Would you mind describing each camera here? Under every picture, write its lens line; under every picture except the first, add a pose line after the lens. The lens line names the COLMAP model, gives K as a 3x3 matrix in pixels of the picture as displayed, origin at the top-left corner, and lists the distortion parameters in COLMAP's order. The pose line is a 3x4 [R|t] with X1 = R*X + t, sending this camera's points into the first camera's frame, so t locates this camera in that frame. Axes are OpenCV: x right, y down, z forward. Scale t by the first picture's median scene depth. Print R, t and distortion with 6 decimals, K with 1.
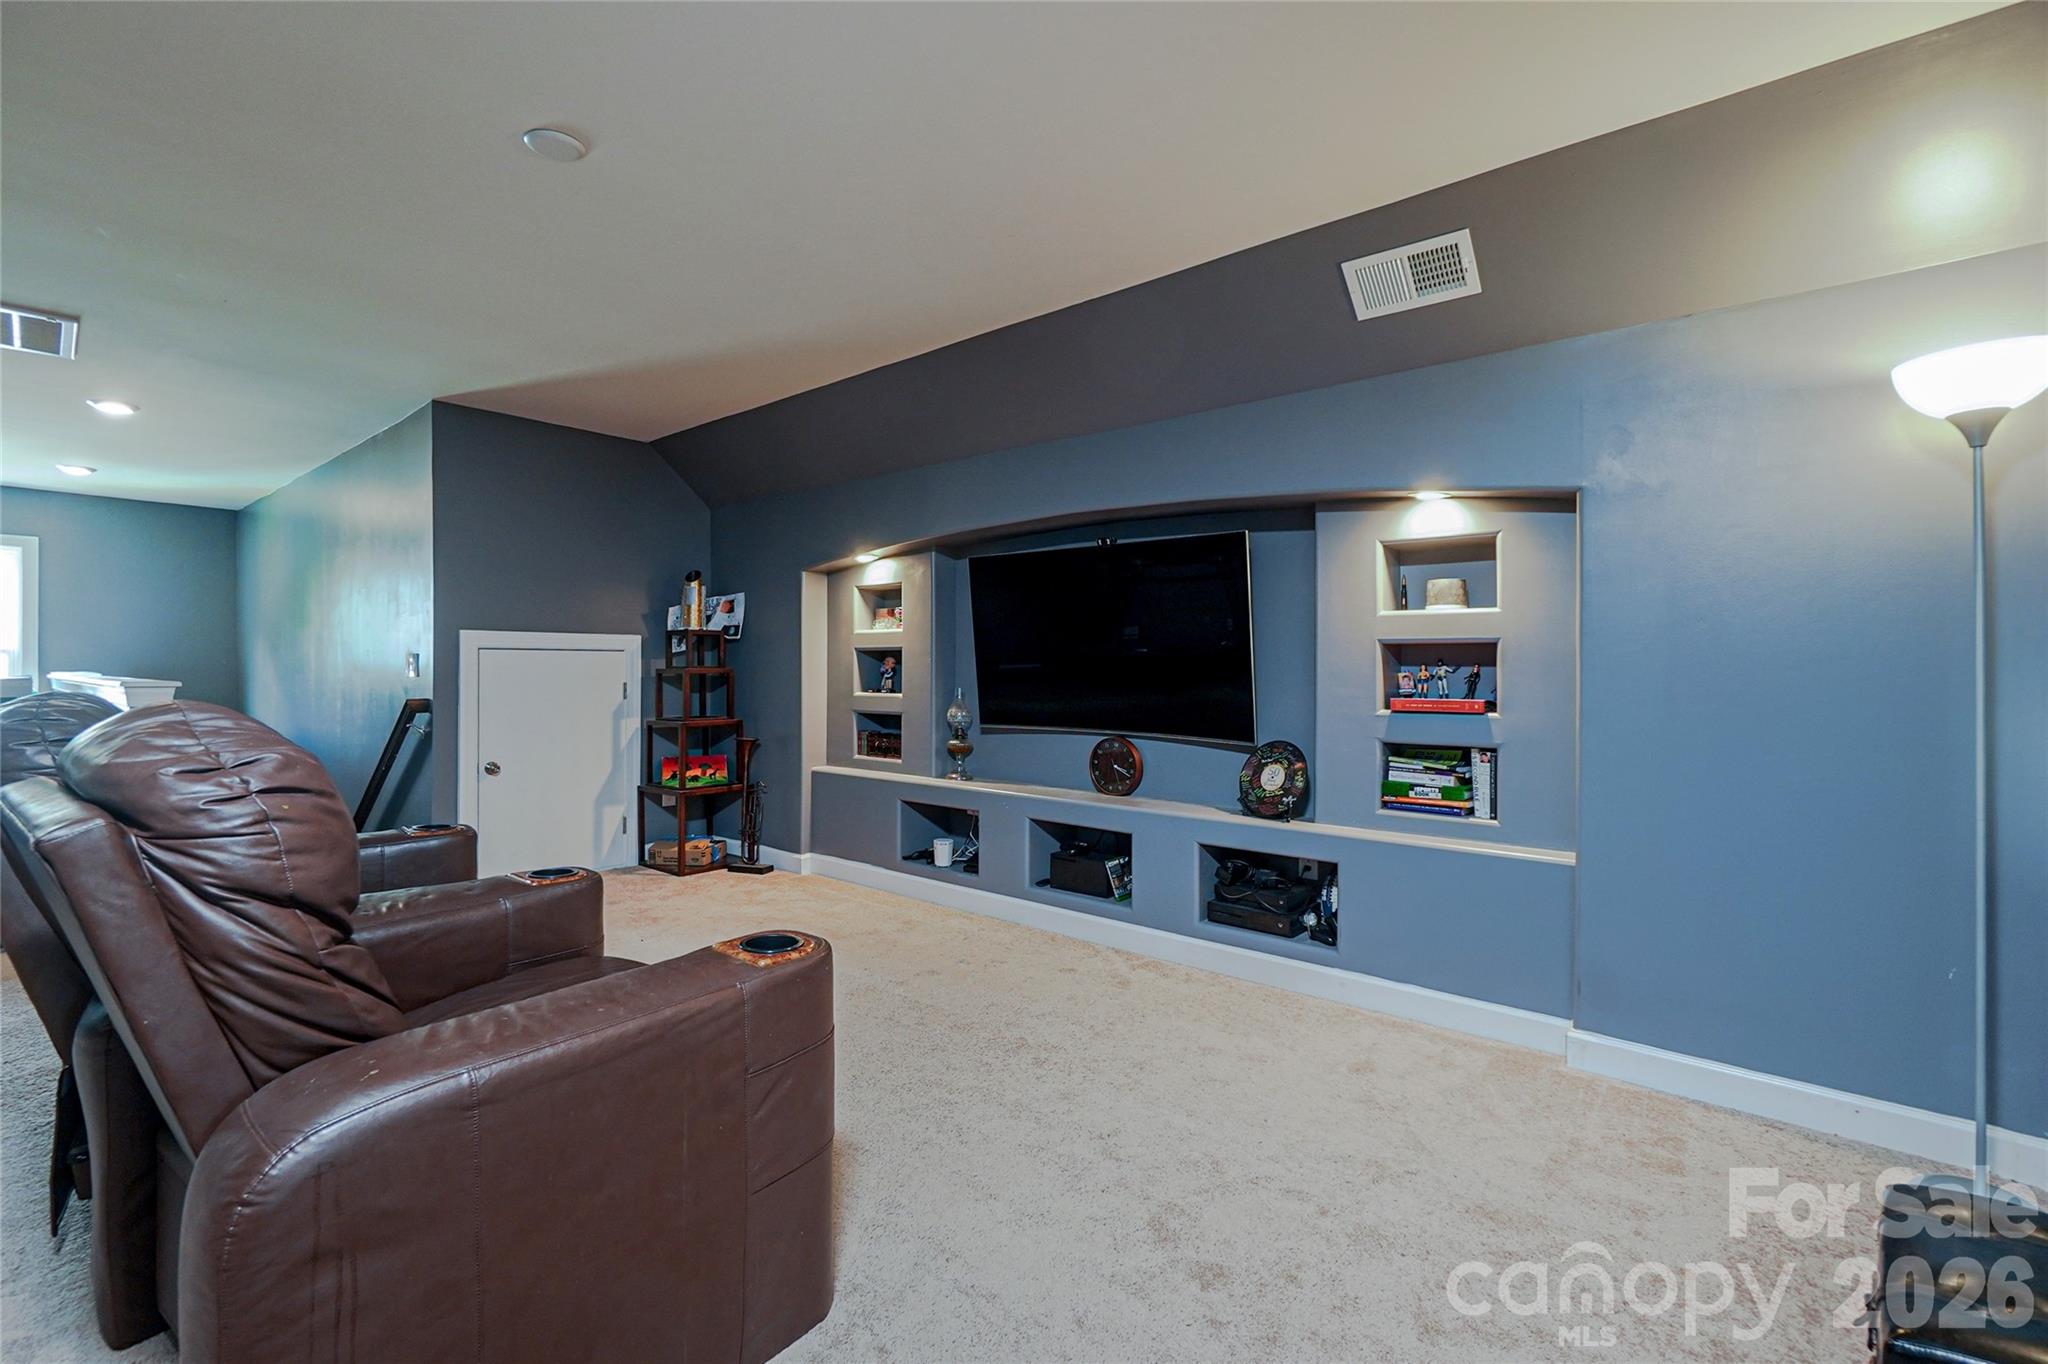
lens RADIAL K [[899.6, 0, 1011.2], [0, 899.6, 671.7], [0, 0, 1]] dist [-0.004096, 0.000896]
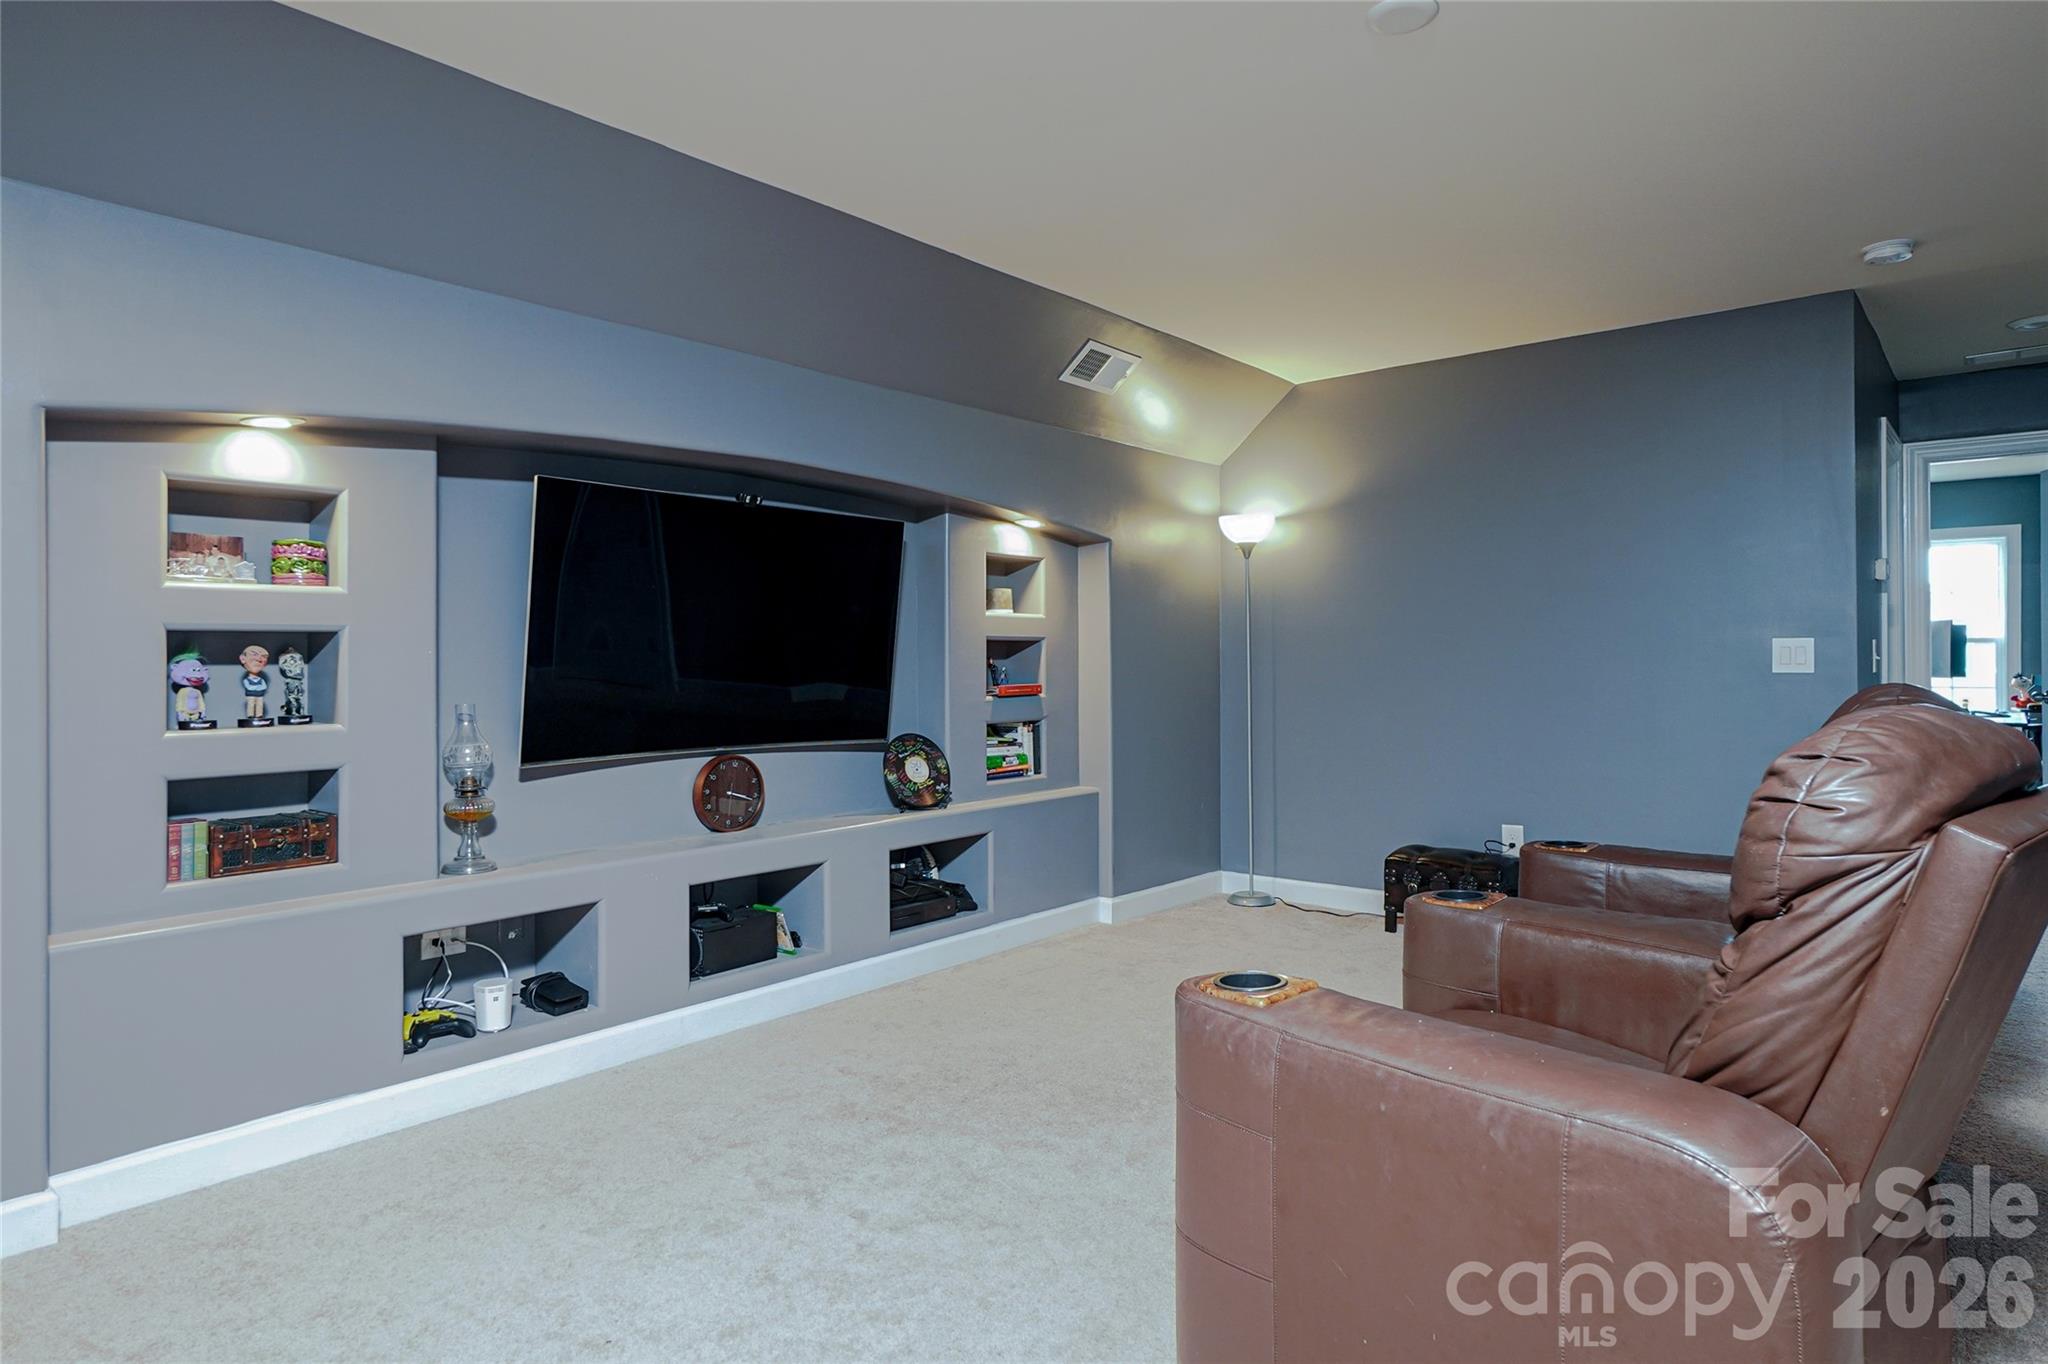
lens RADIAL K [[1145.2, 0, 1024.0], [0, 1145.2, 682.0], [0, 0, 1]] dist [0.000445, 0.000265]
pose [[0.010781, -0.026391, 0.999594, -0.964899], [0.010017, 0.999604, 0.026284, -0.013502], [-0.999892, 0.009729, 0.011041, 0.841166]]
